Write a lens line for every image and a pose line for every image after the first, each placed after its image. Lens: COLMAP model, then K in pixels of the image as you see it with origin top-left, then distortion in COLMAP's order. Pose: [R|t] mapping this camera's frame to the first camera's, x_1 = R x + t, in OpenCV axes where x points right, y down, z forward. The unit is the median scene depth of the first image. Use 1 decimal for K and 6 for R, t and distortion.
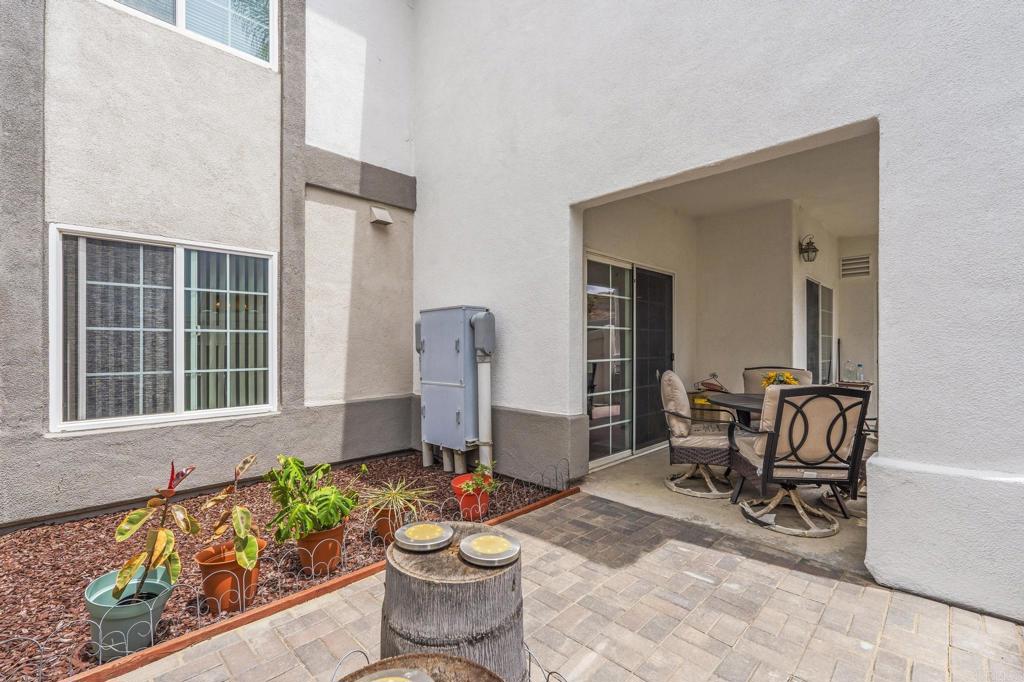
lens RADIAL K [[456.3, 0, 511.6], [0, 456.3, 347.7], [0, 0, 1]] dist [-0.008340, 0.001280]
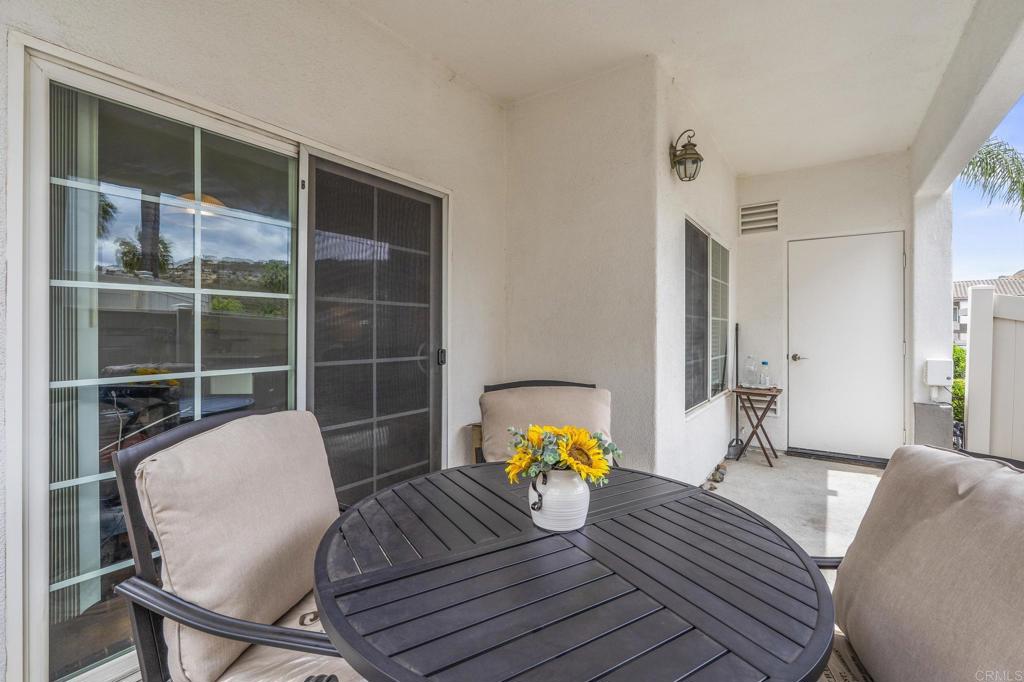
lens RADIAL K [[456.3, 0, 512.4], [0, 456.3, 334.0], [0, 0, 1]] dist [-0.008340, 0.001280]
pose [[0.986516, 0.002383, 0.163648, 0.328703], [-0.002919, 0.999991, 0.003036, -0.006027], [-0.163639, -0.003473, 0.986514, 0.453092]]
